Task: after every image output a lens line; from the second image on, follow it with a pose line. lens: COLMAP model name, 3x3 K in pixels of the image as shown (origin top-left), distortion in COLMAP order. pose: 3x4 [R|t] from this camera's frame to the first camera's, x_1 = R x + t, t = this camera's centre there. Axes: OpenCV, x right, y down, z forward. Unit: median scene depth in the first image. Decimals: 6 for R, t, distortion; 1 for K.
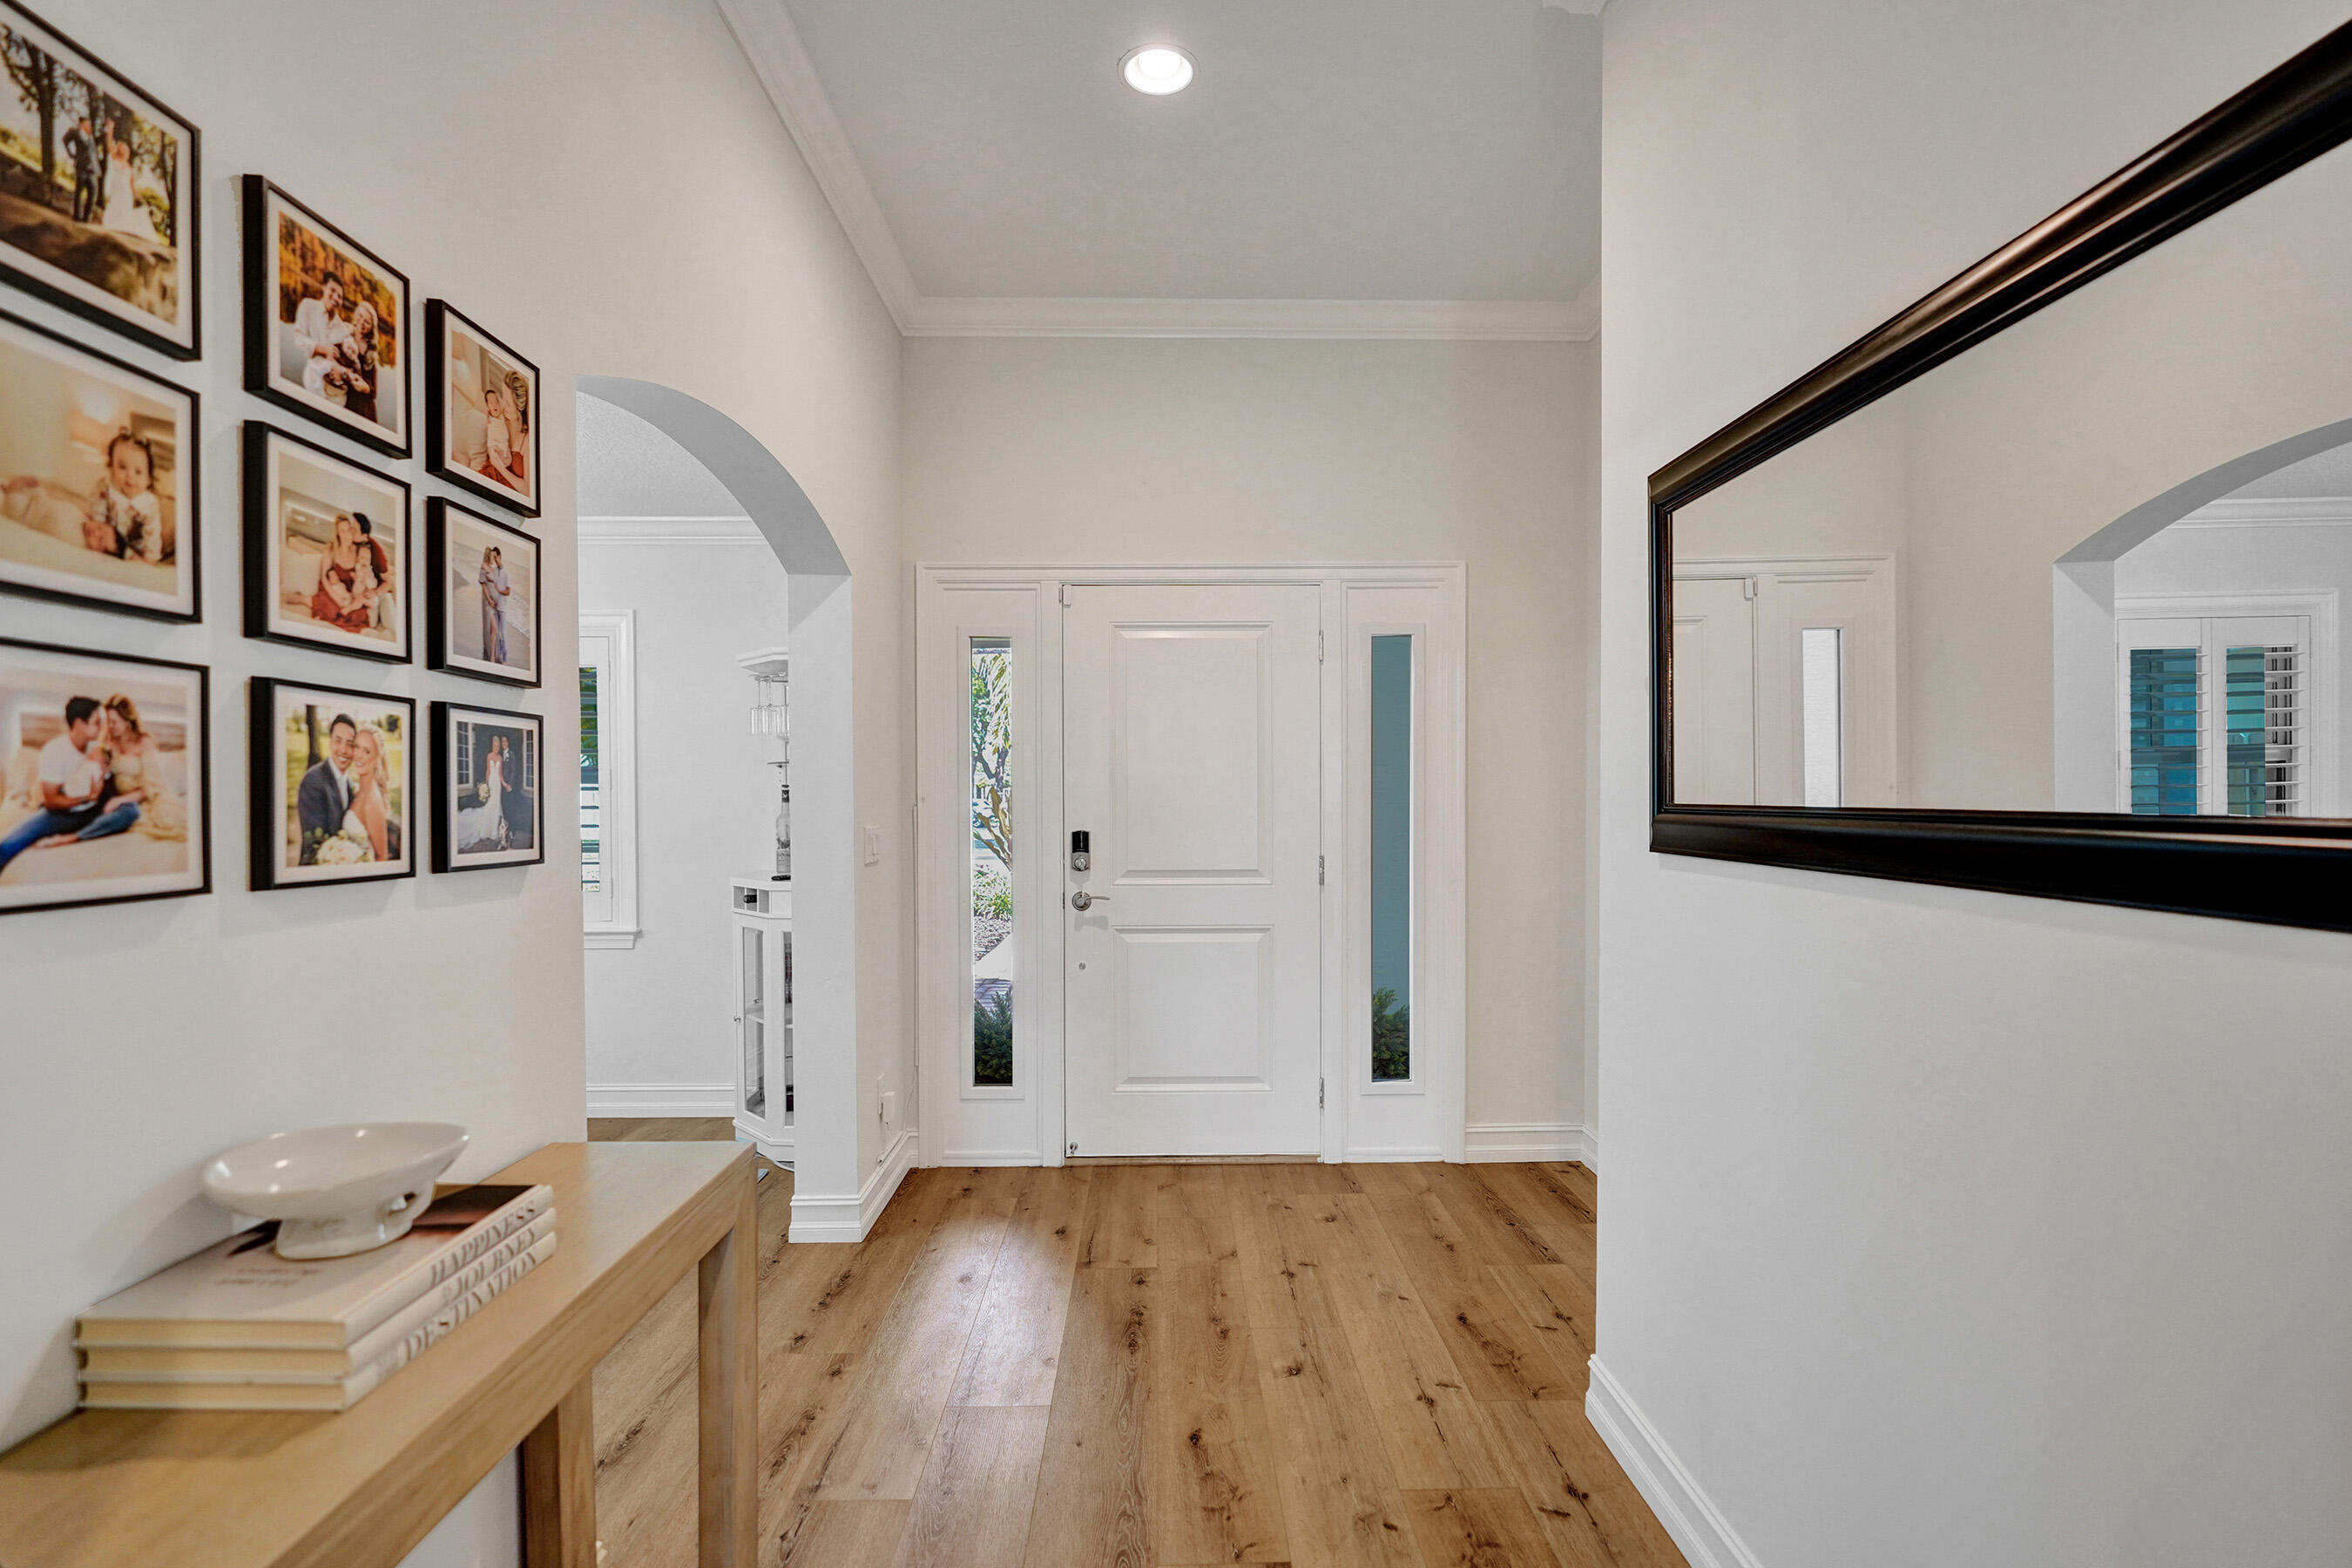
lens RADIAL K [[1080.9, 0, 1165.0], [0, 1080.9, 800.5], [0, 0, 1]] dist [-0.012577, 0.006508]
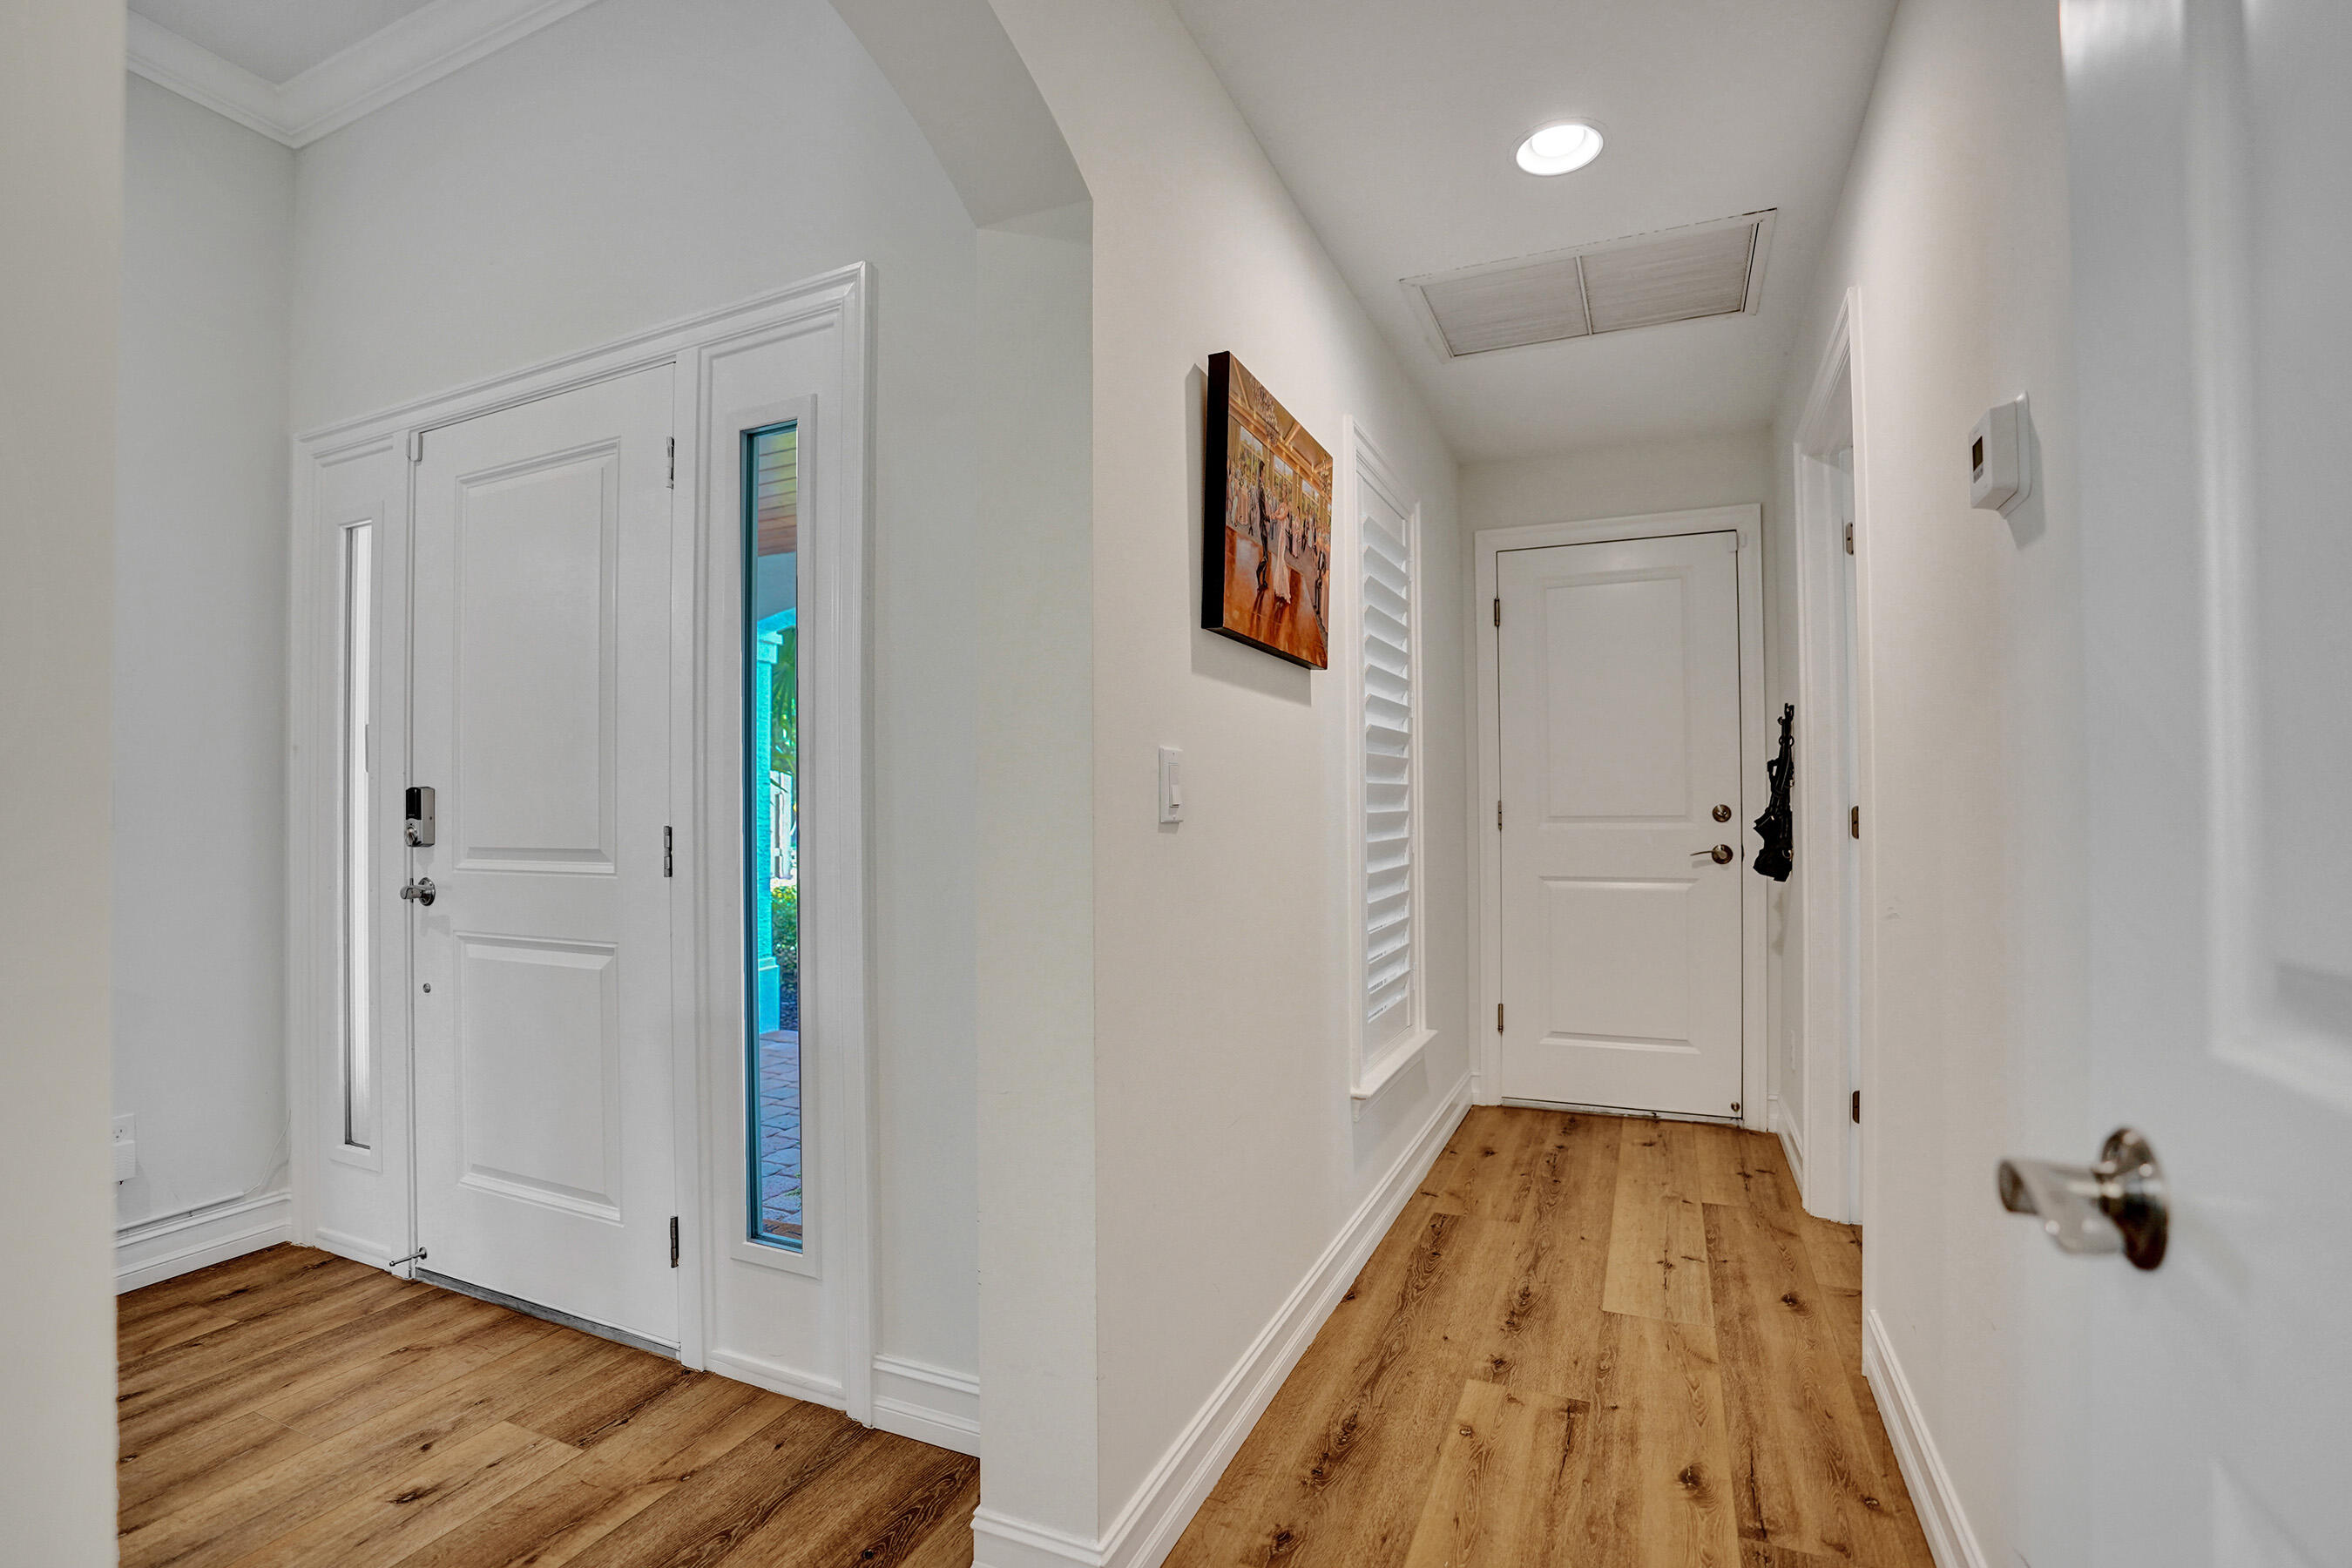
lens RADIAL K [[1080.9, 0, 1170.9], [0, 1080.9, 798.8], [0, 0, 1]] dist [-0.012577, 0.006508]
pose [[0.900260, 0.001580, -0.435349, 0.638984], [-0.006431, 0.999933, -0.009670, 0.039154], [0.435305, 0.011505, 0.900210, 0.600161]]
